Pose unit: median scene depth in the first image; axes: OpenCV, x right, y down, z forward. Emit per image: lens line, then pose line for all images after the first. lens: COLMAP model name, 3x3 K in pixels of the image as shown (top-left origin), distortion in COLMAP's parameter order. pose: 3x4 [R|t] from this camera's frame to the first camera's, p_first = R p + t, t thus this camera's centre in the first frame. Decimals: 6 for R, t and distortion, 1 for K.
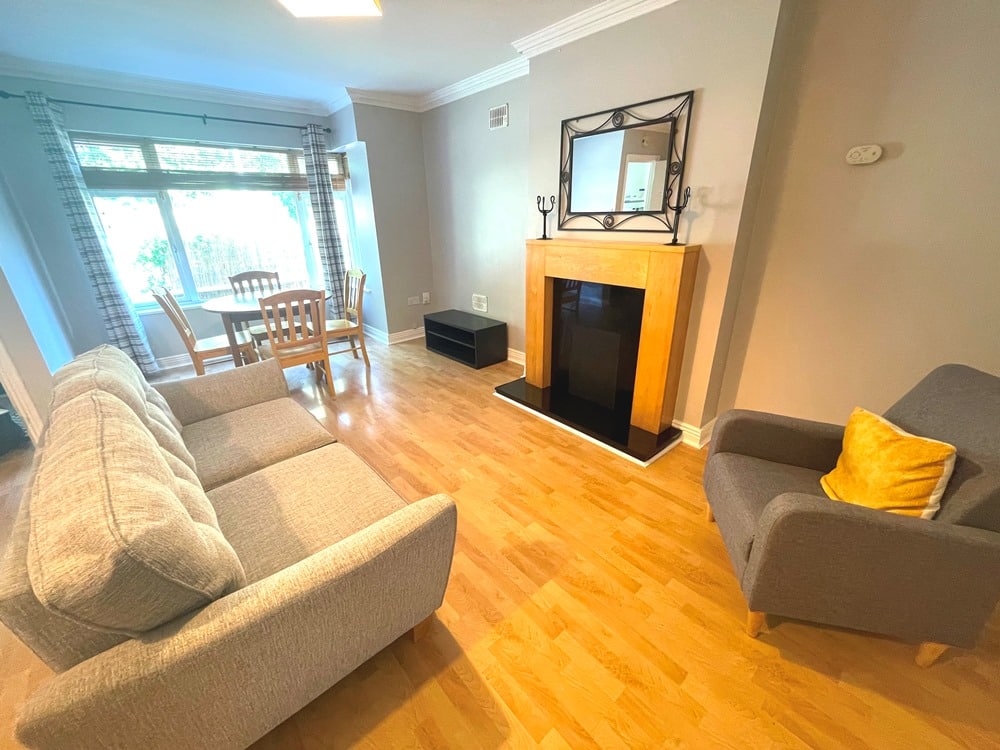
lens RADIAL K [[405.1, 0, 498.0], [0, 405.1, 375.2], [0, 0, 1]] dist [-0.000529, -0.000033]
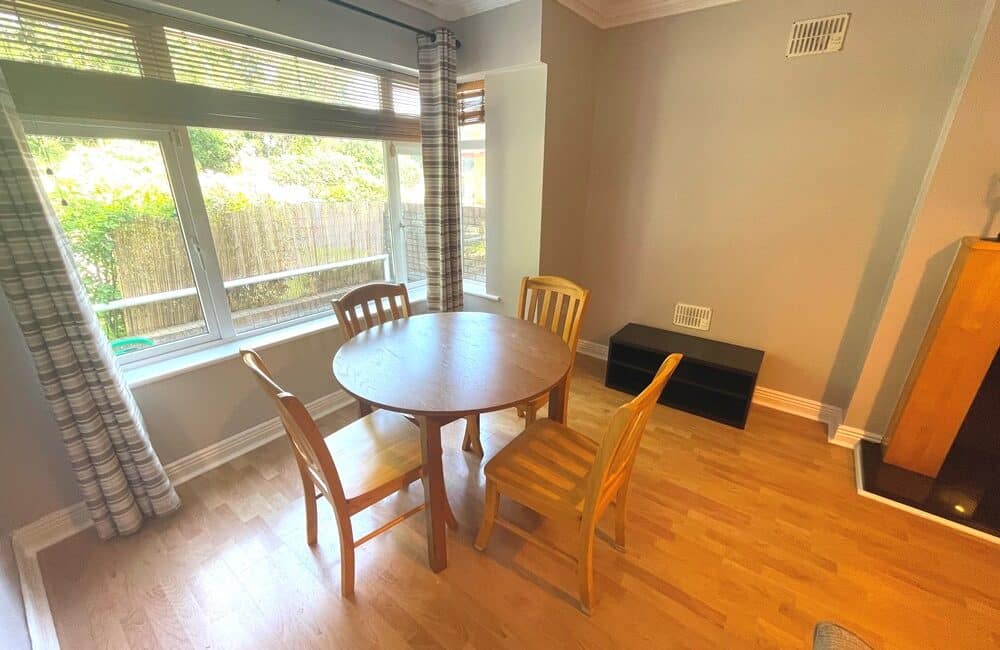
lens RADIAL K [[405.7, 0, 502.5], [0, 405.7, 327.0], [0, 0, 1]] dist [0.000847, 0.000109]
pose [[0.978501, -0.047500, 0.200699, -0.533262], [0.051339, 0.998584, -0.013964, -0.182882], [-0.199752, 0.023968, 0.979553, 0.434711]]
